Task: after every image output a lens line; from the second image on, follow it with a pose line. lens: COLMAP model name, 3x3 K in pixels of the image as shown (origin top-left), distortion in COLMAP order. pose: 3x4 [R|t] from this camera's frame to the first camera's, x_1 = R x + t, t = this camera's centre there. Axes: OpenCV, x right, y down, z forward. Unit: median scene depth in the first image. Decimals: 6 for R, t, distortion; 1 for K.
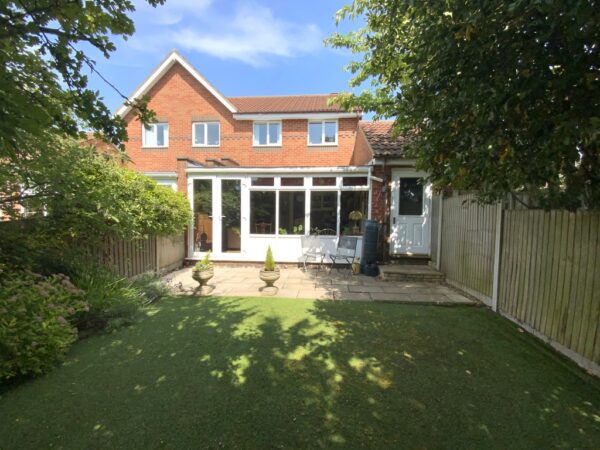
lens RADIAL K [[250.9, 0, 300.0], [0, 250.9, 225.0], [0, 0, 1]] dist [0.000113, -0.000004]
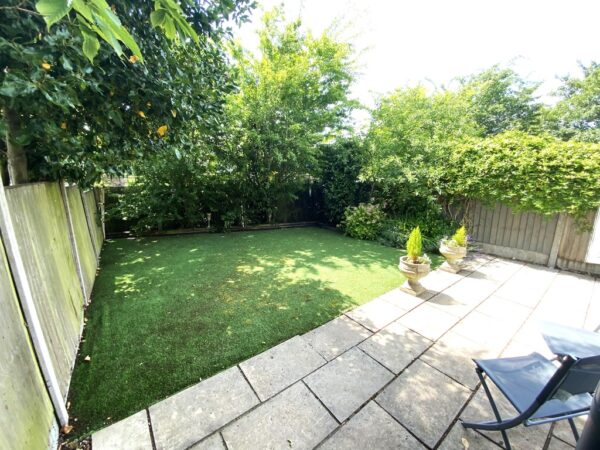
lens RADIAL K [[250.9, 0, 300.0], [0, 250.9, 225.0], [0, 0, 1]] dist [0.000113, -0.000004]
pose [[-0.742089, 0.138210, -0.655898, 0.831498], [-0.035518, 0.969029, 0.244378, -0.125303], [0.669360, 0.204646, -0.714197, 1.781321]]
